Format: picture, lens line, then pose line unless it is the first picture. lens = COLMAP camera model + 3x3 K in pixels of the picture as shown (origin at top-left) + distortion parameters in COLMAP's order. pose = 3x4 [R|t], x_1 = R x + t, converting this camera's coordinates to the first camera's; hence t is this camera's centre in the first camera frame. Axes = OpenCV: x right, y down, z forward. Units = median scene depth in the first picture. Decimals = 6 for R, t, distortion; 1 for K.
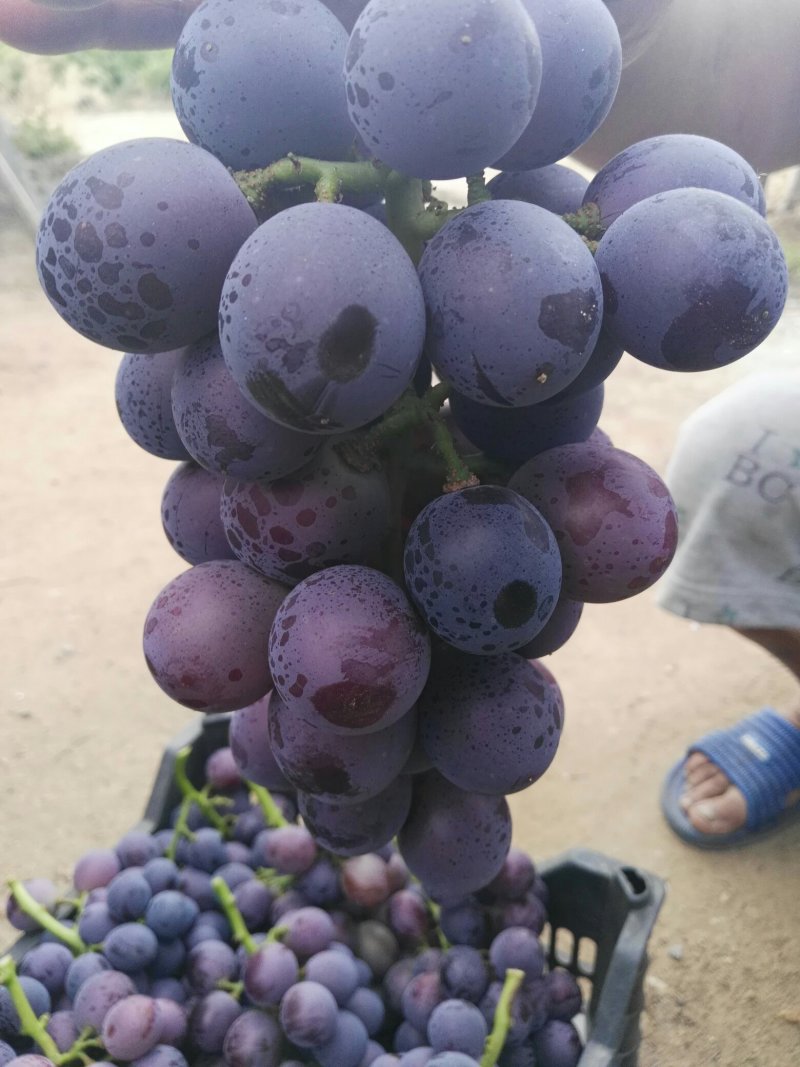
lens RADIAL K [[963.0, 0, 430.7], [0, 963.0, 531.9], [0, 0, 1]] dist [0.137288, -0.345562]
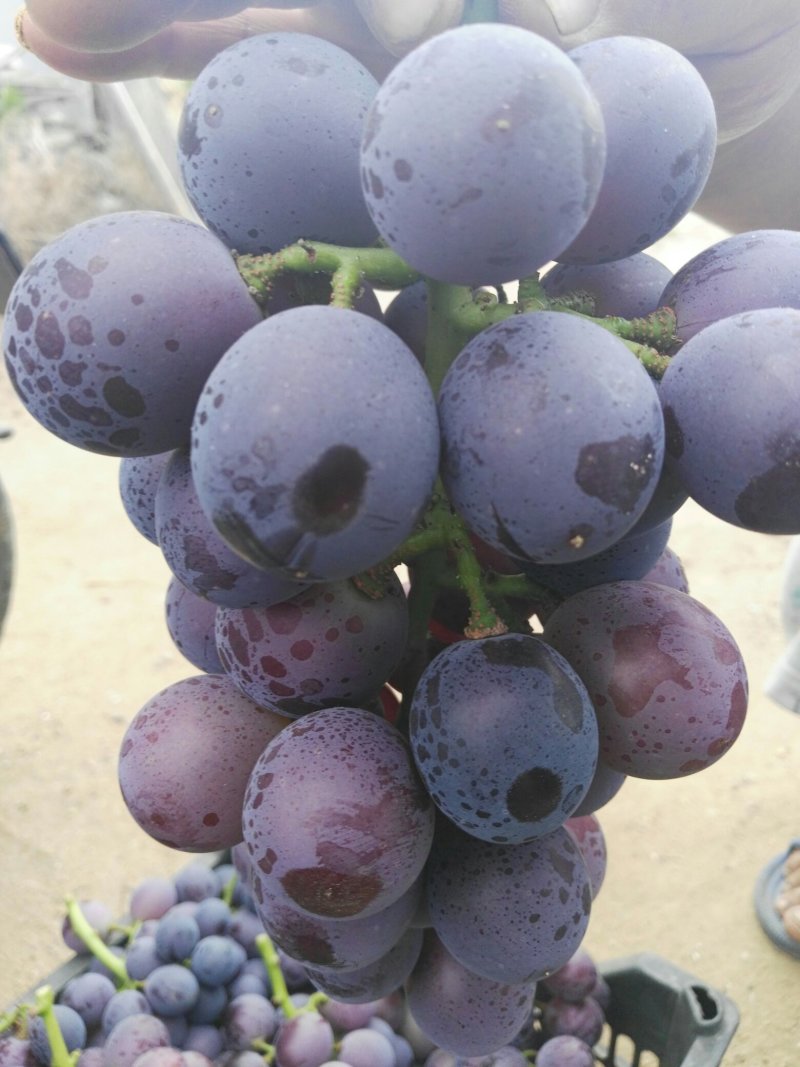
lens RADIAL K [[963.0, 0, 430.7], [0, 963.0, 531.9], [0, 0, 1]] dist [0.137288, -0.345562]
pose [[0.993175, 0.078144, -0.086589, 0.056244], [-0.080463, 0.996478, -0.023612, -0.121583], [0.084439, 0.030418, 0.995964, 0.175328]]
